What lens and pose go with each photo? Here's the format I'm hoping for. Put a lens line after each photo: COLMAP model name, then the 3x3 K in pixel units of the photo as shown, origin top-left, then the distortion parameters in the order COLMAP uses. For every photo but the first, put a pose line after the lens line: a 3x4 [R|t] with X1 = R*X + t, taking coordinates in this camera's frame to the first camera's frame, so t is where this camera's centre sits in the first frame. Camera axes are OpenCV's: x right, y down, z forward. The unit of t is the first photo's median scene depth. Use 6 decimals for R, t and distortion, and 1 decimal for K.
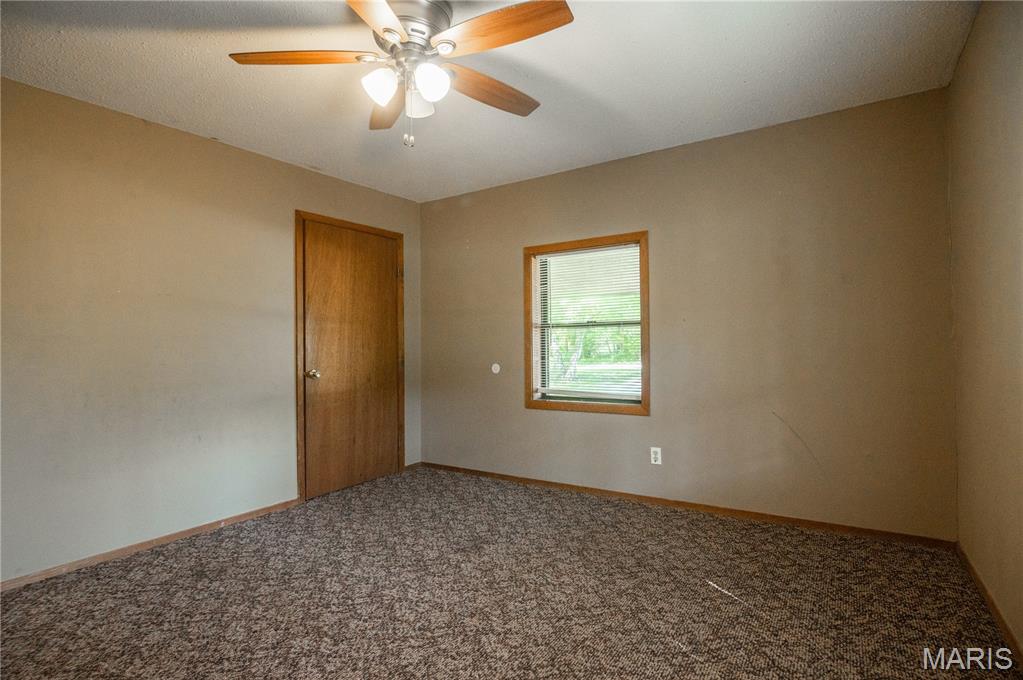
lens RADIAL K [[503.4, 0, 511.5], [0, 503.4, 340.0], [0, 0, 1]] dist [-0.021594, 0.000767]
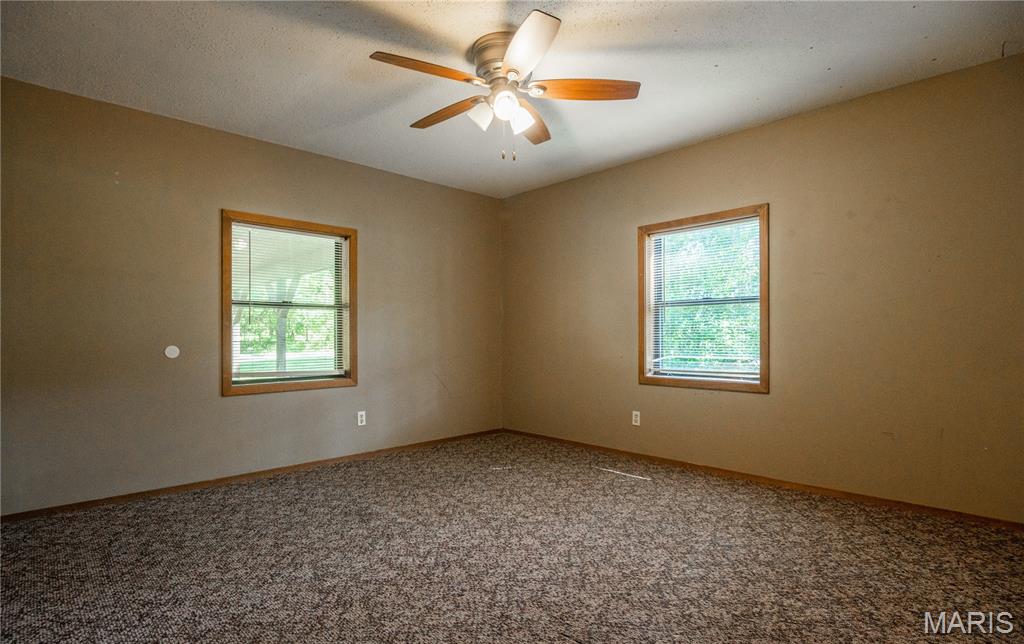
lens RADIAL K [[497.1, 0, 510.4], [0, 497.1, 334.8], [0, 0, 1]] dist [-0.022472, -0.000085]
pose [[0.227168, 0.015916, 0.973725, -0.844380], [-0.005840, 0.999871, -0.014981, 0.049679], [-0.973838, -0.002283, 0.227232, 0.410632]]
